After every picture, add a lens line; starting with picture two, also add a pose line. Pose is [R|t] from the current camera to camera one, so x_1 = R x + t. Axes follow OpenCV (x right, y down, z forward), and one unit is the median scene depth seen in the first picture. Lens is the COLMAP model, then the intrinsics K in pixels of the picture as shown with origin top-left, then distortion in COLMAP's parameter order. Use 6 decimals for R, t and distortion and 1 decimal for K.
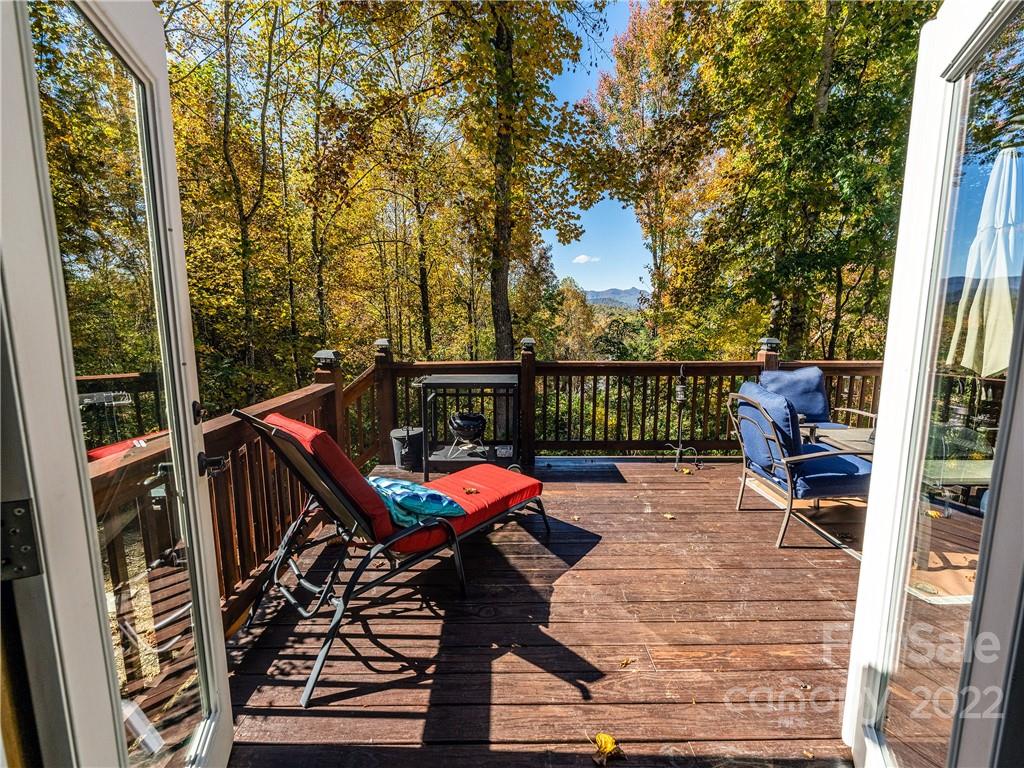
lens RADIAL K [[417.9, 0, 513.2], [0, 417.9, 376.6], [0, 0, 1]] dist [0.010315, -0.000167]
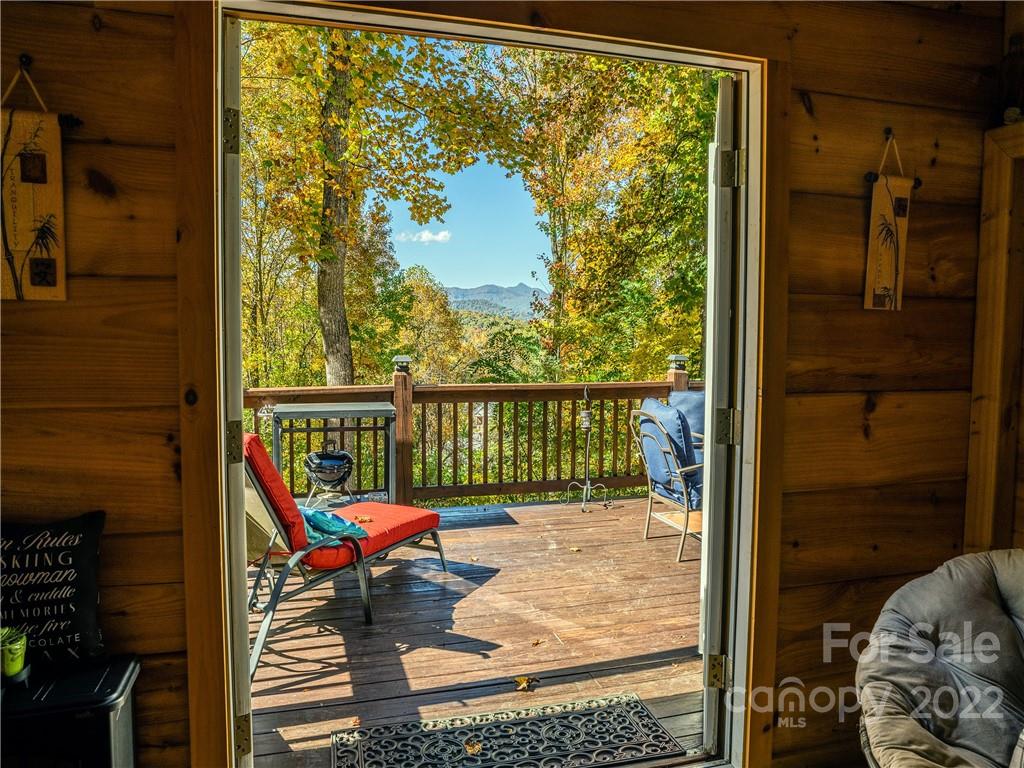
lens RADIAL K [[719.1, 0, 512.8], [0, 719.1, 383.8], [0, 0, 1]] dist [0.000830, 0.001150]
pose [[0.965449, -0.014221, 0.260203, -0.052528], [0.031734, 0.997495, -0.063226, 0.024194], [-0.258652, 0.069299, 0.963482, -0.162642]]
